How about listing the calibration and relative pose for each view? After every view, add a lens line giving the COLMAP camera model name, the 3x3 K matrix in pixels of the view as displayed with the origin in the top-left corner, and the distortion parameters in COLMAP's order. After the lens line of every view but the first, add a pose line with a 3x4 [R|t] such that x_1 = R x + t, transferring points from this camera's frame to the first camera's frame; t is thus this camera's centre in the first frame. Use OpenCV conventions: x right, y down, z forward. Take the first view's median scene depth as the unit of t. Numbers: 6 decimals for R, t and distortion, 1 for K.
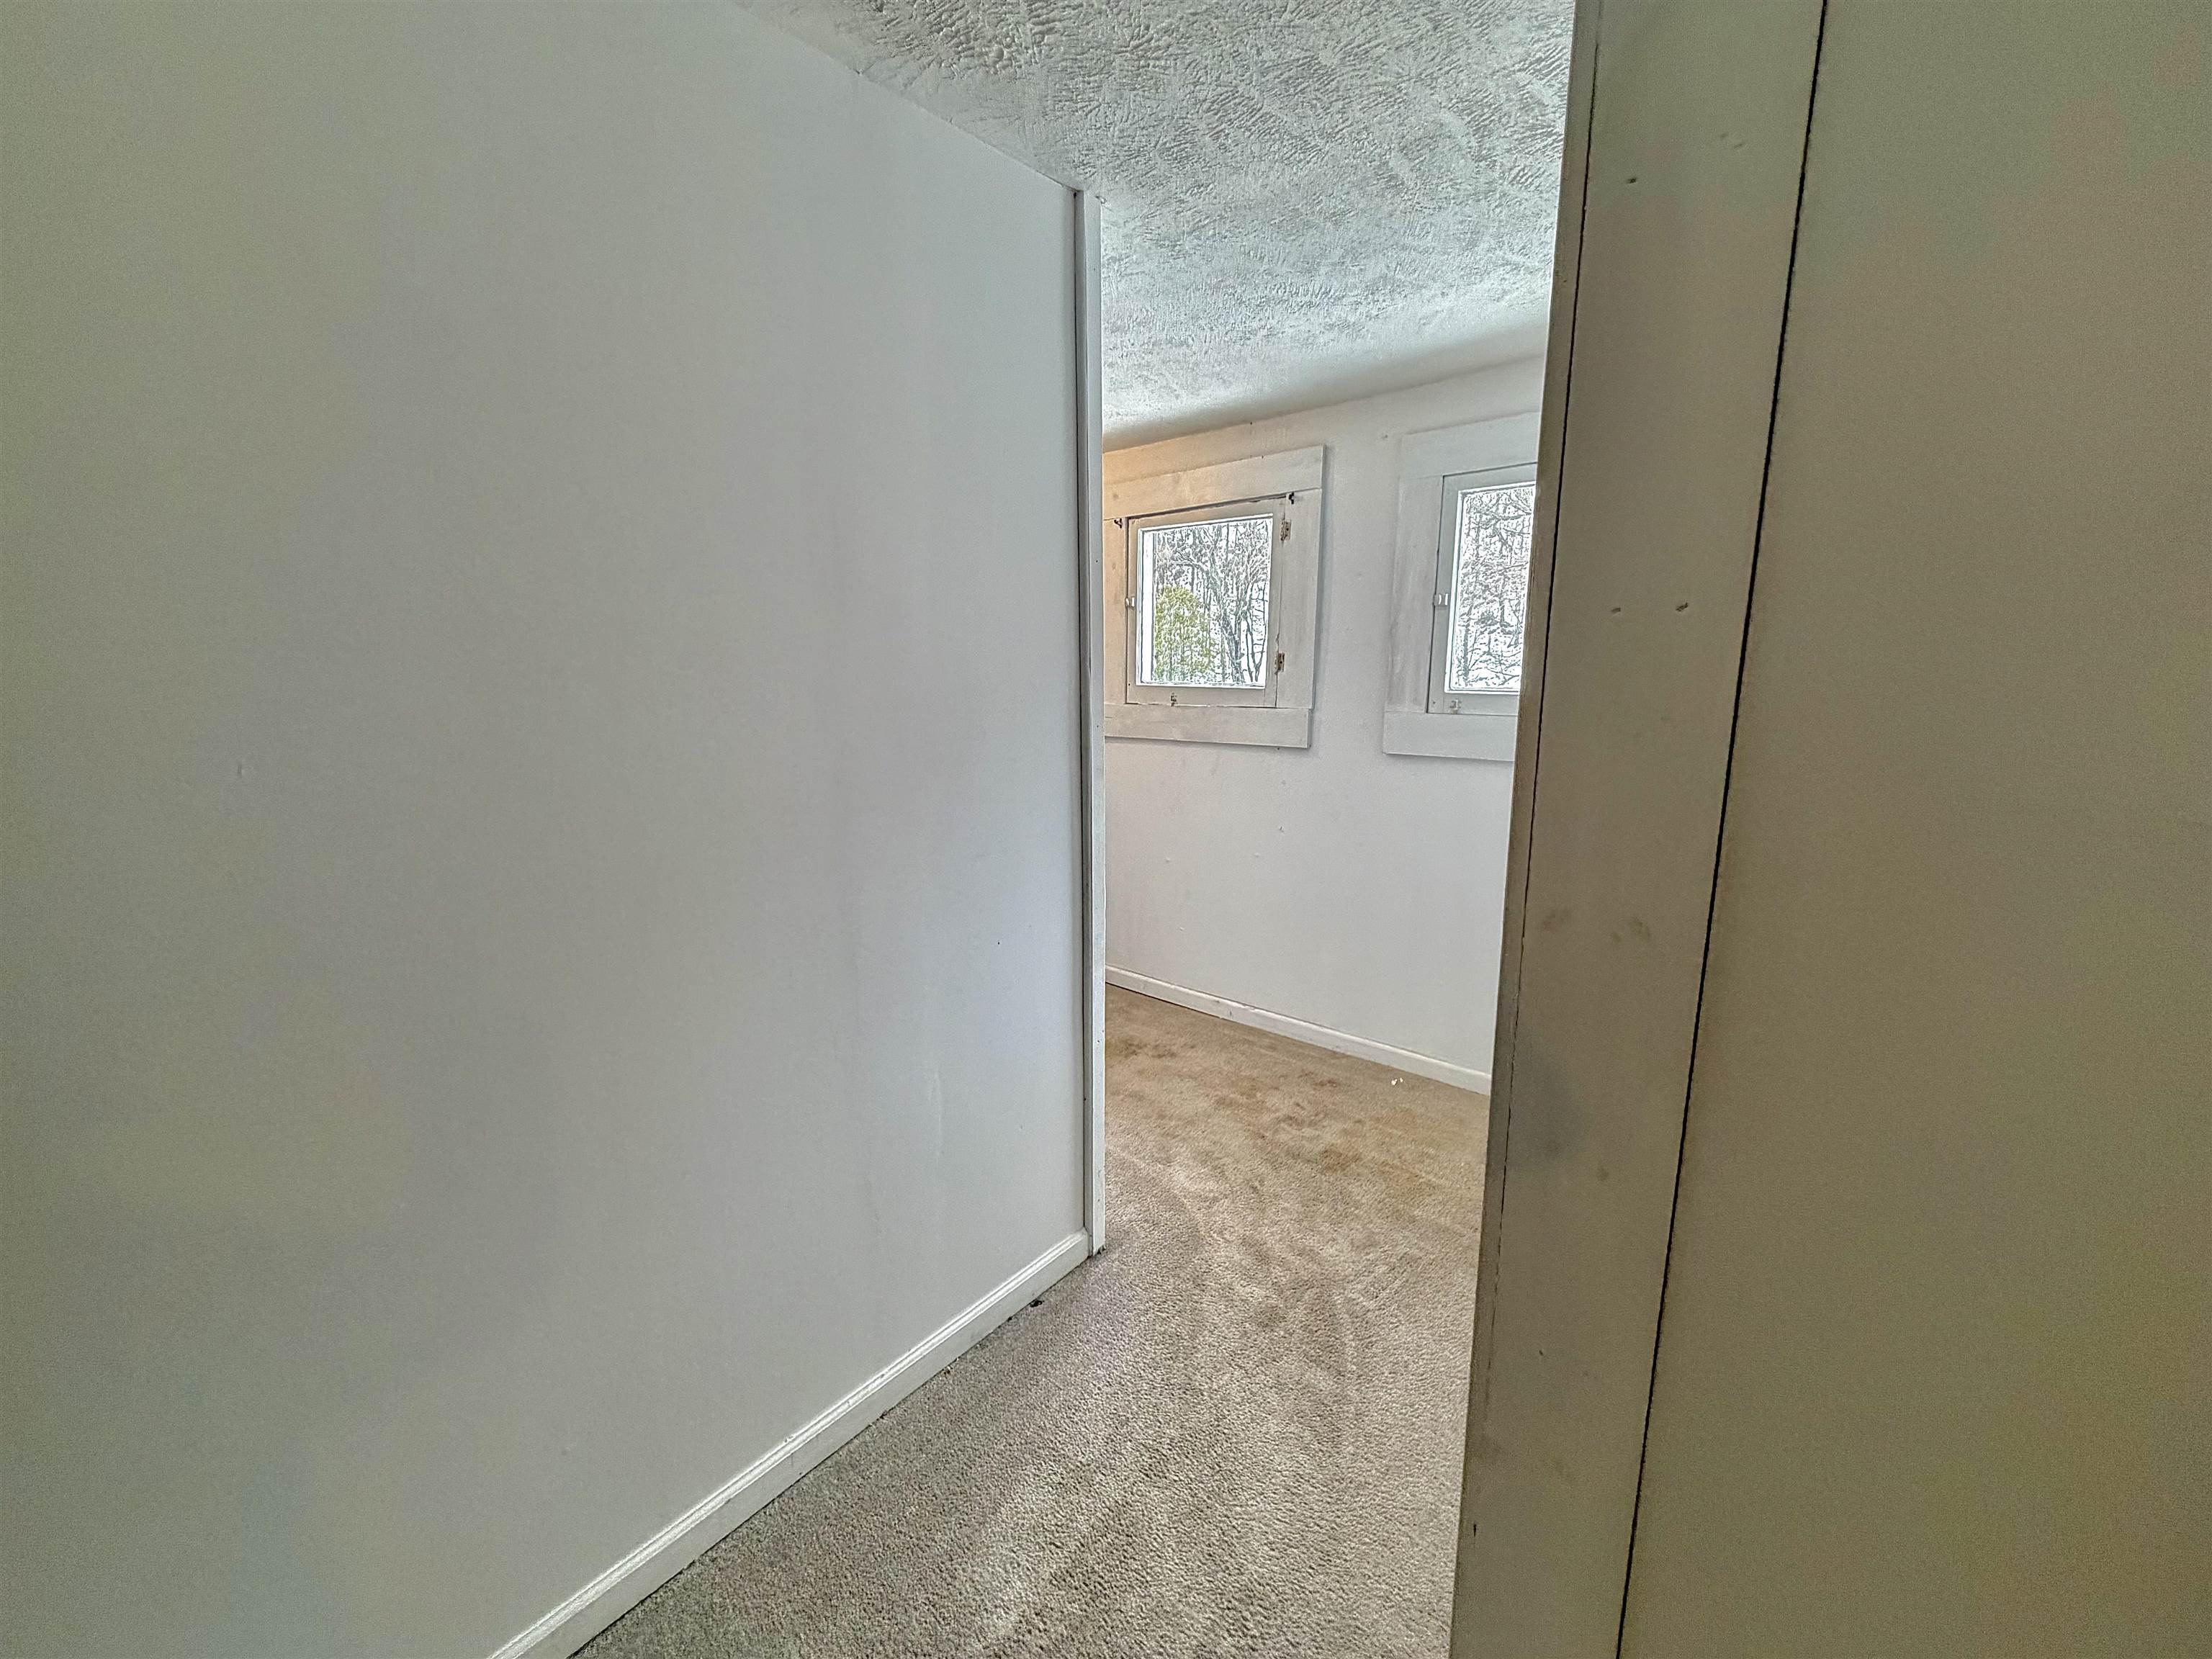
lens RADIAL K [[878.0, 0, 1111.8], [0, 878.0, 827.1], [0, 0, 1]] dist [-0.000186, -0.000364]
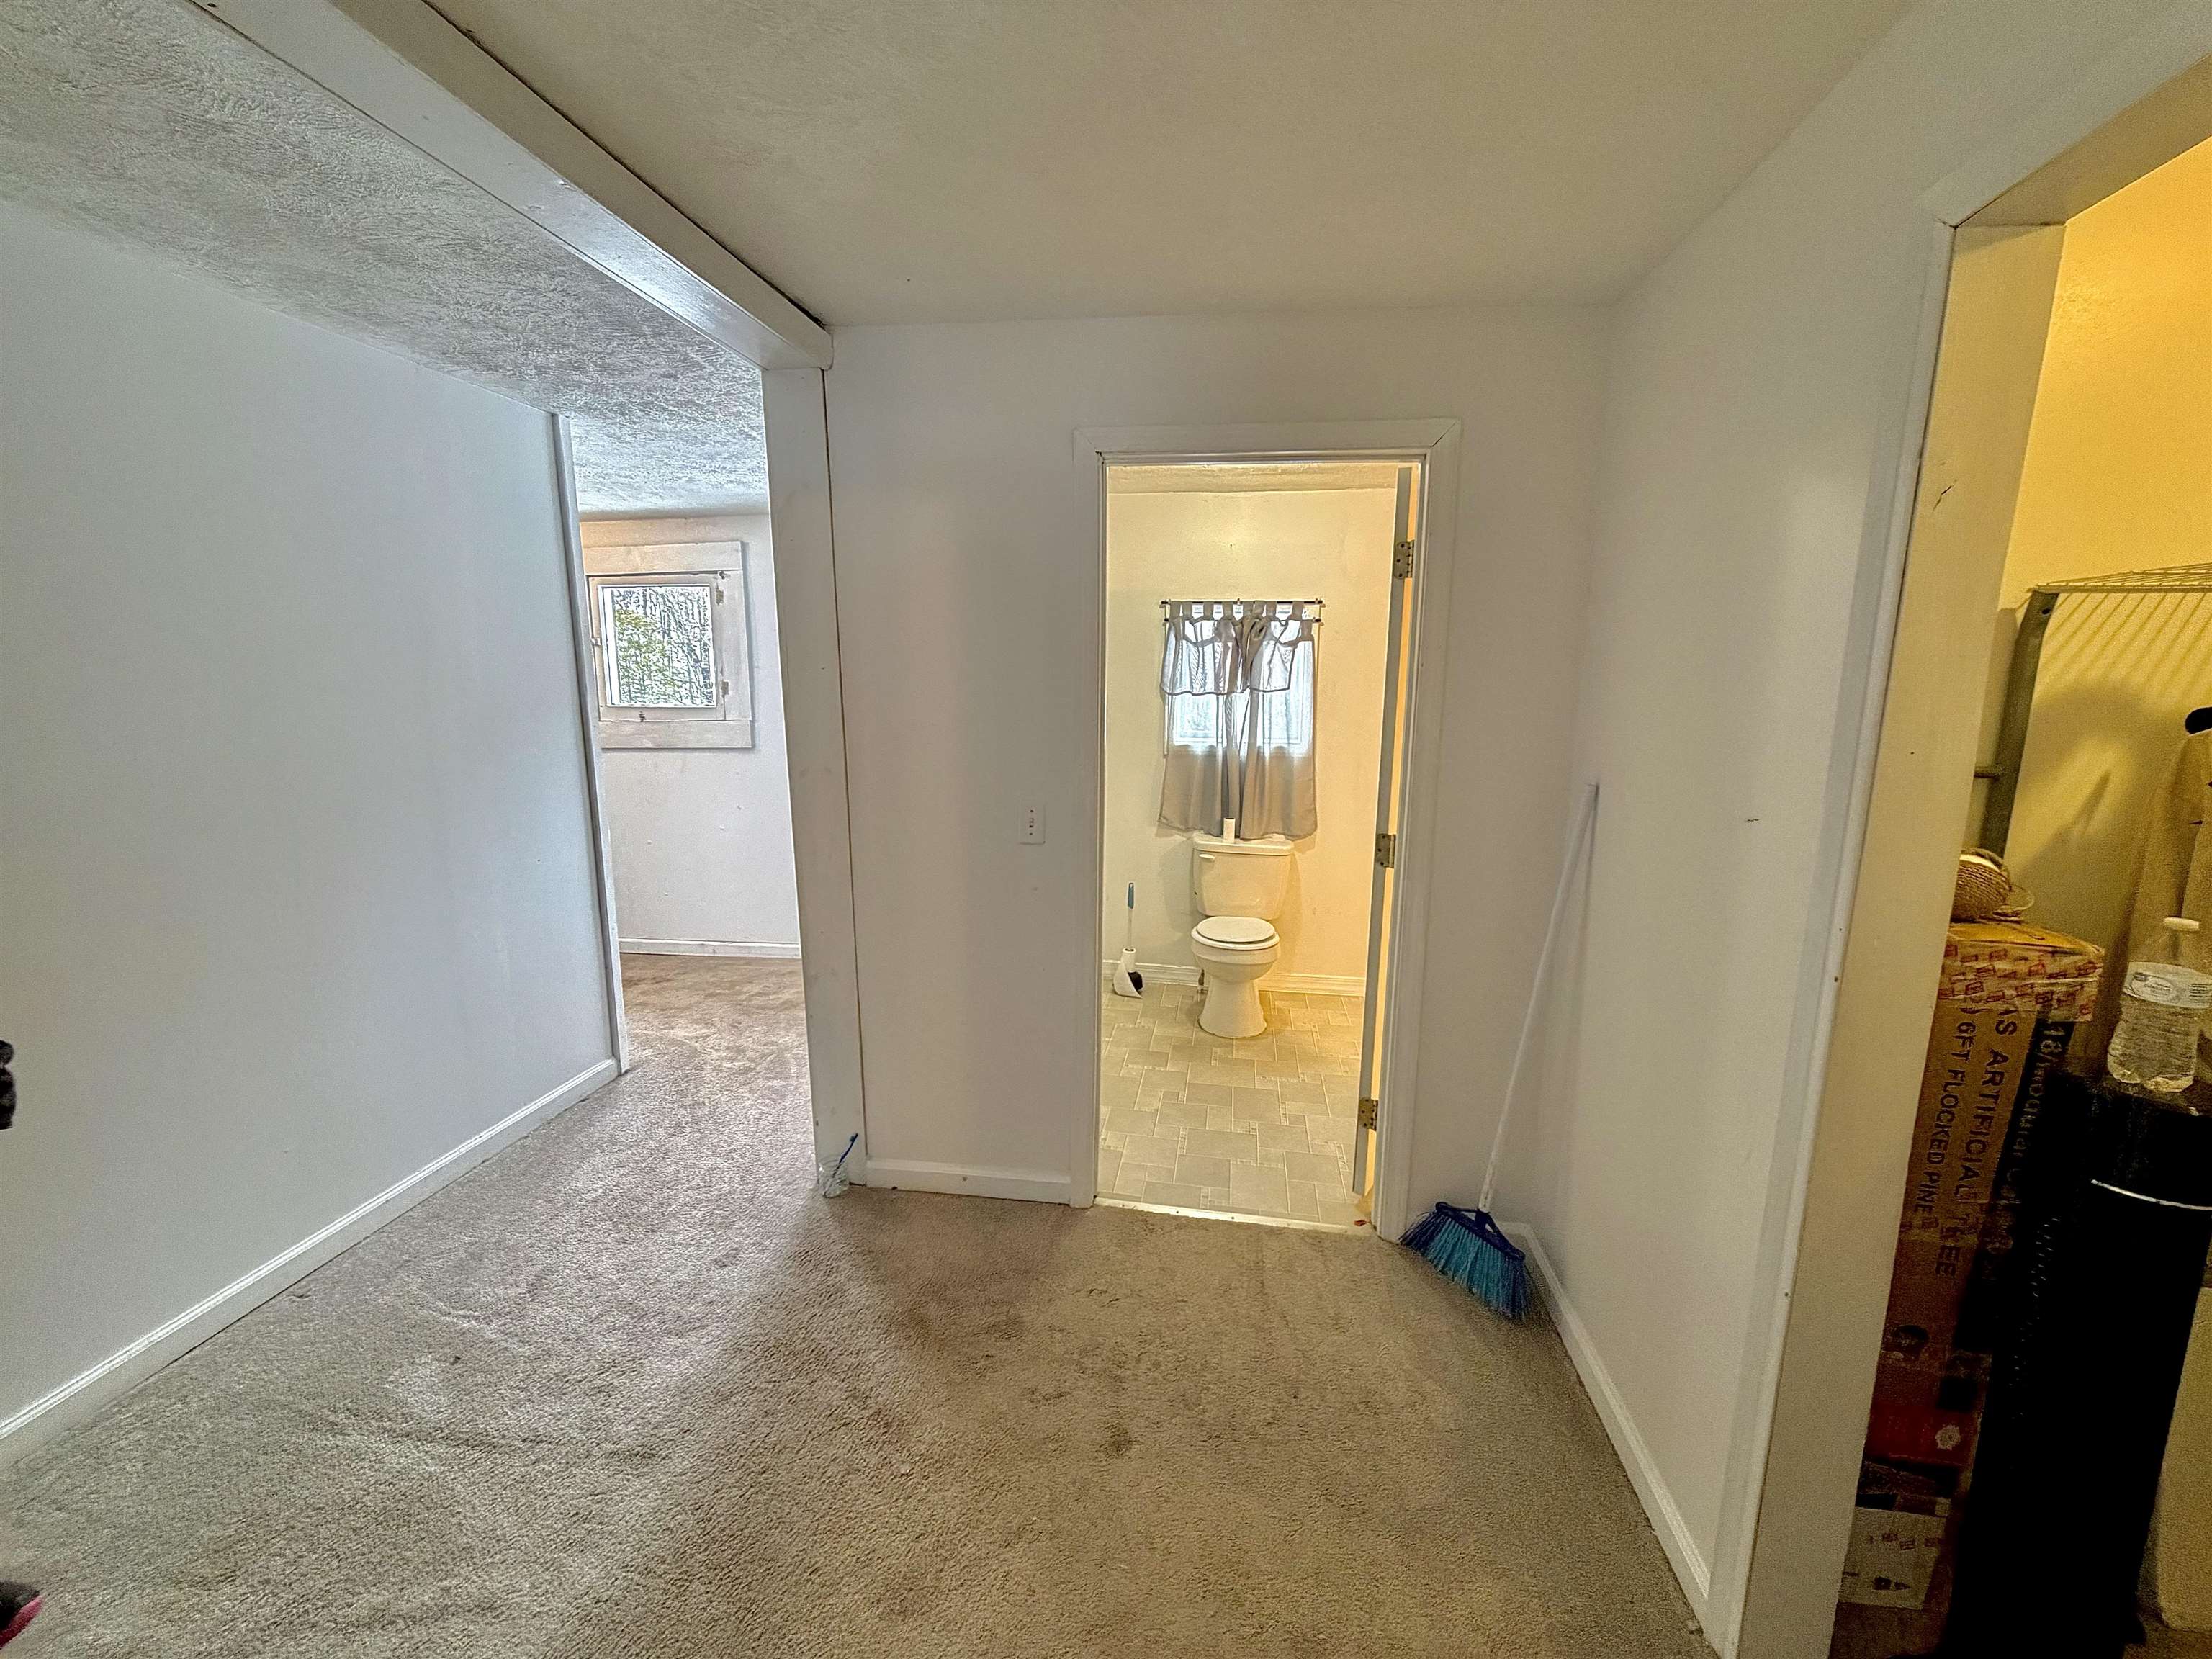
lens RADIAL K [[878.0, 0, 1114.3], [0, 878.0, 826.5], [0, 0, 1]] dist [-0.000186, -0.000364]
pose [[0.842993, -0.083668, 0.531378, -0.052376], [0.101289, 0.994849, -0.004044, 0.107716], [-0.528302, 0.057232, 0.847125, -0.539370]]
